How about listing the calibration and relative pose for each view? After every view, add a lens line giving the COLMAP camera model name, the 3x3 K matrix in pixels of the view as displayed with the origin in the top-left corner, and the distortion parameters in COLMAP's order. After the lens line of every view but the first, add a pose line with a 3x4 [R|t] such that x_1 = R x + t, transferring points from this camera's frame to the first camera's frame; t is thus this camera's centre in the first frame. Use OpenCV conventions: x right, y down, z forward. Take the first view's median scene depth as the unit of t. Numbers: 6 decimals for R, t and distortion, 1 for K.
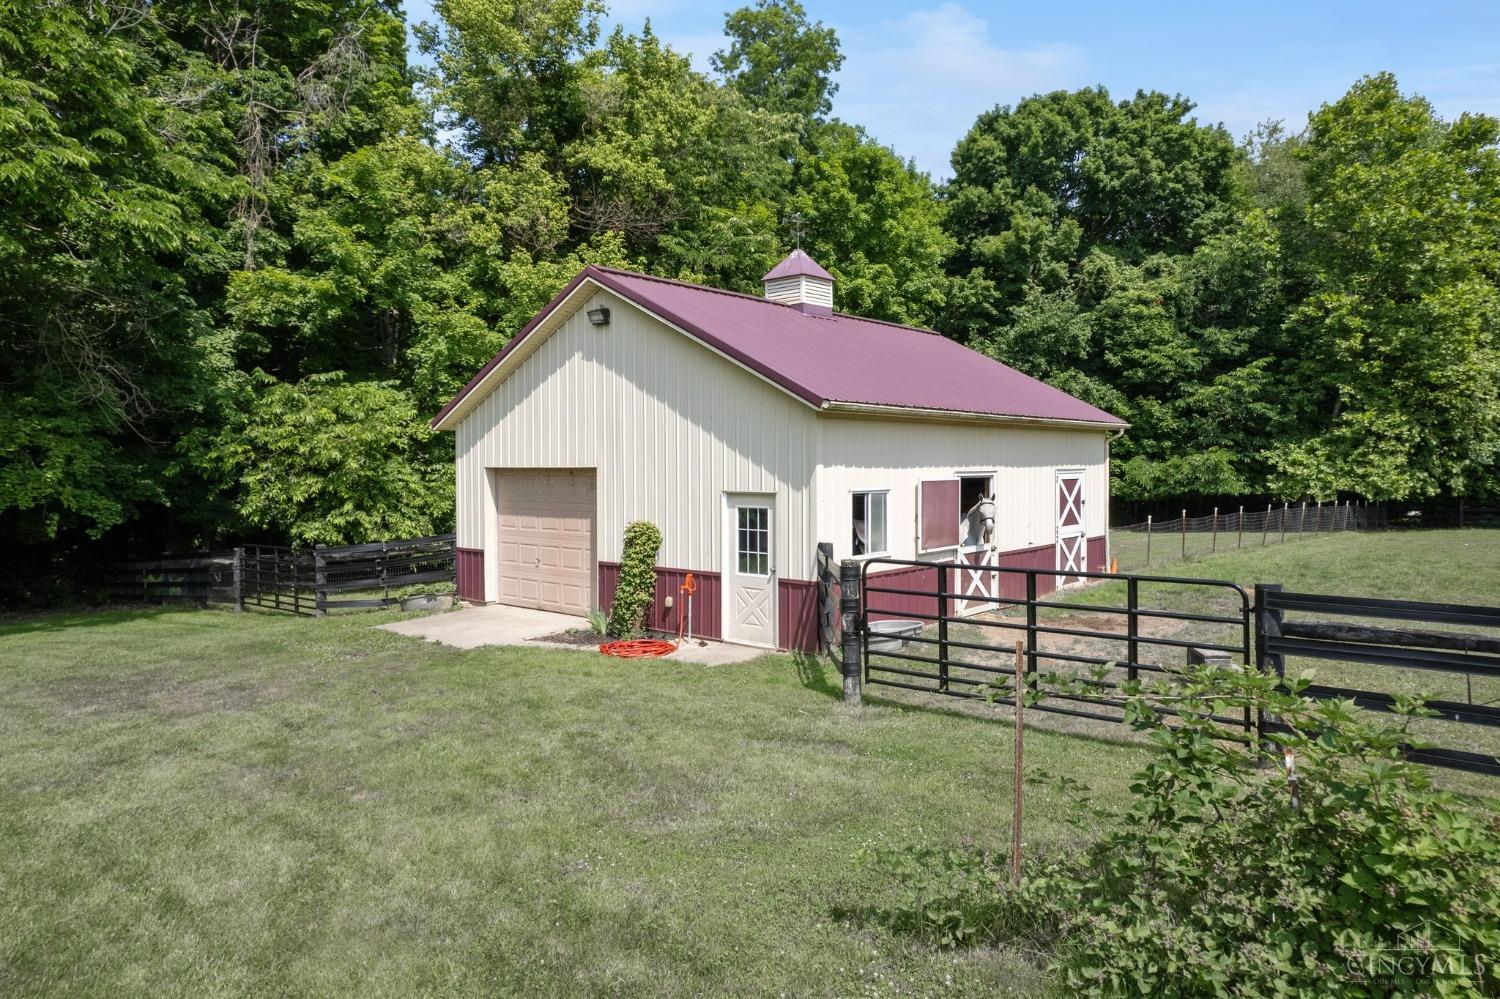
lens RADIAL K [[944.8, 0, 746.6], [0, 944.8, 468.4], [0, 0, 1]] dist [-0.082788, -0.001947]
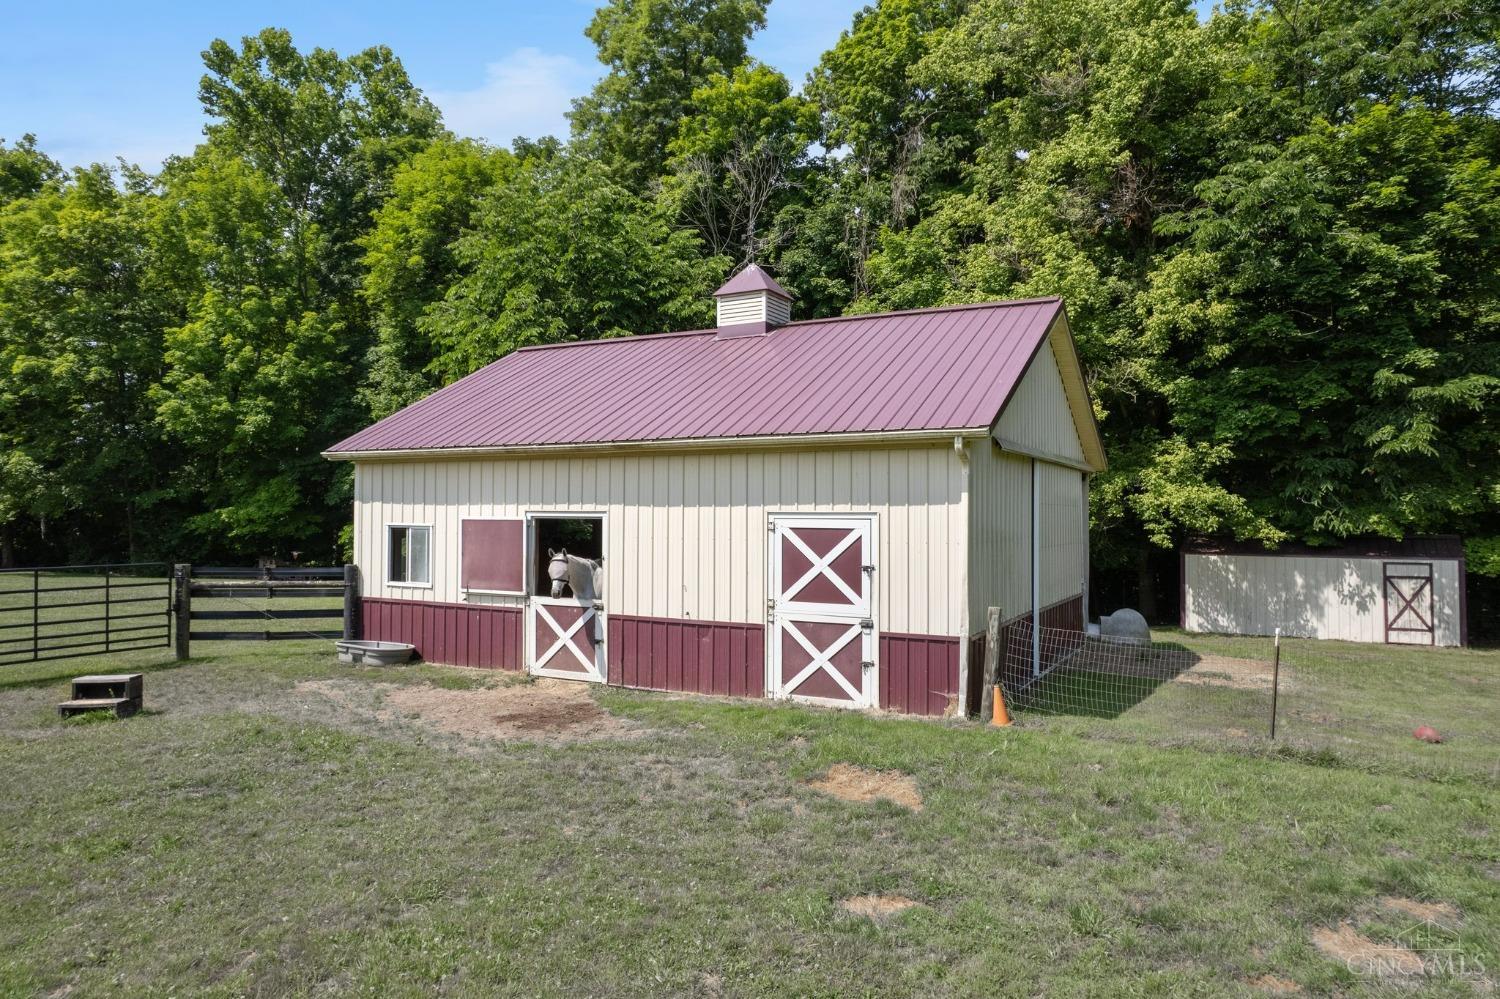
lens RADIAL K [[940.1, 0, 681.6], [0, 940.1, 499.4], [0, 0, 1]] dist [0.035142, 0.000850]
pose [[0.235638, -0.013428, -0.971748, 0.591166], [-0.017300, 0.999688, -0.018010, 0.003349], [0.971687, 0.021055, 0.235333, 0.485322]]
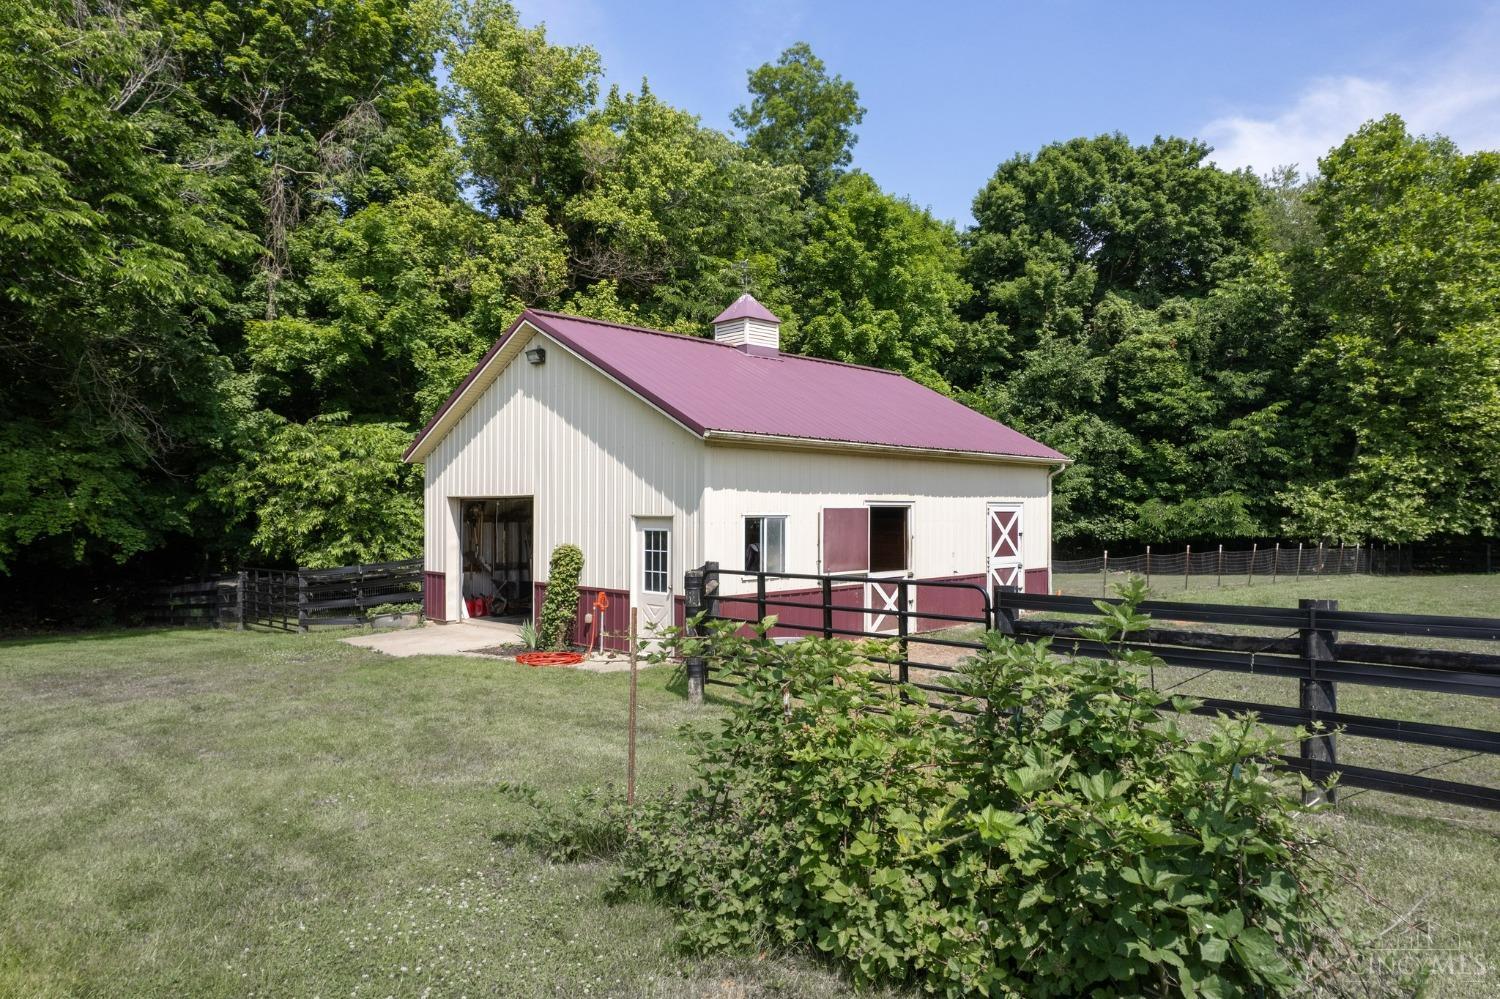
lens RADIAL K [[935.7, 0, 747.7], [0, 935.7, 502.2], [0, 0, 1]] dist [-0.088732, 0.003334]
pose [[0.997640, 0.004404, -0.068519, 0.084621], [-0.005423, 0.999877, -0.014688, 0.011296], [0.068446, 0.015025, 0.997542, -0.027170]]
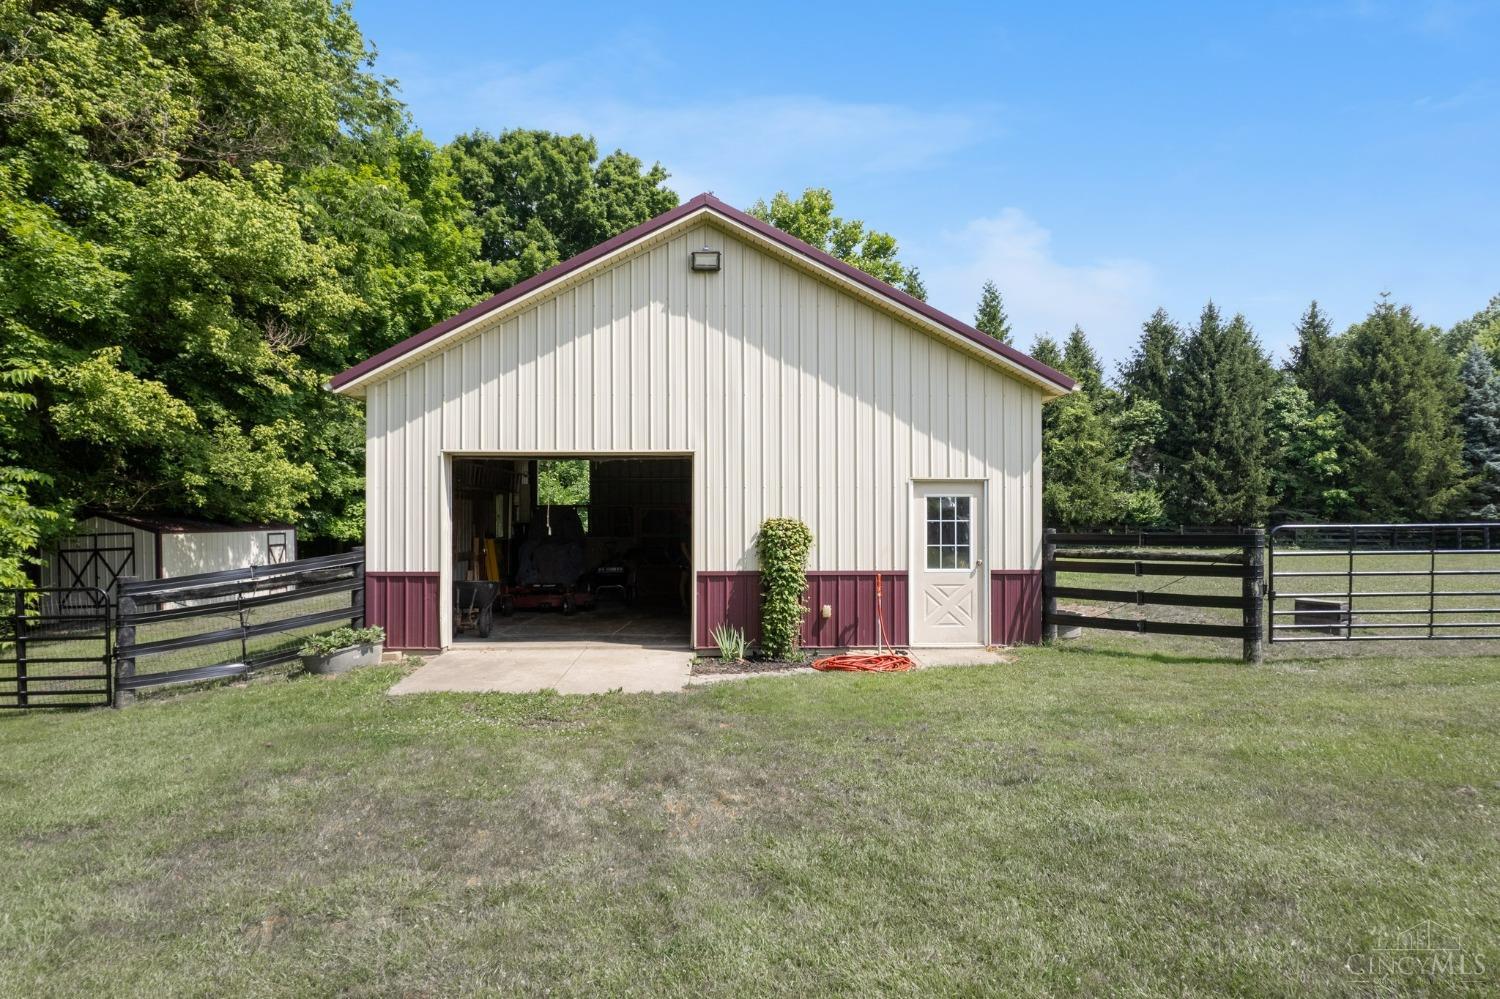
lens RADIAL K [[935.7, 0, 747.7], [0, 935.7, 502.2], [0, 0, 1]] dist [-0.088732, 0.003334]
pose [[0.718228, 0.013138, 0.695684, -0.347401], [0.000018, 0.999821, -0.018899, 0.029475], [-0.695808, 0.013586, 0.718099, 0.225412]]
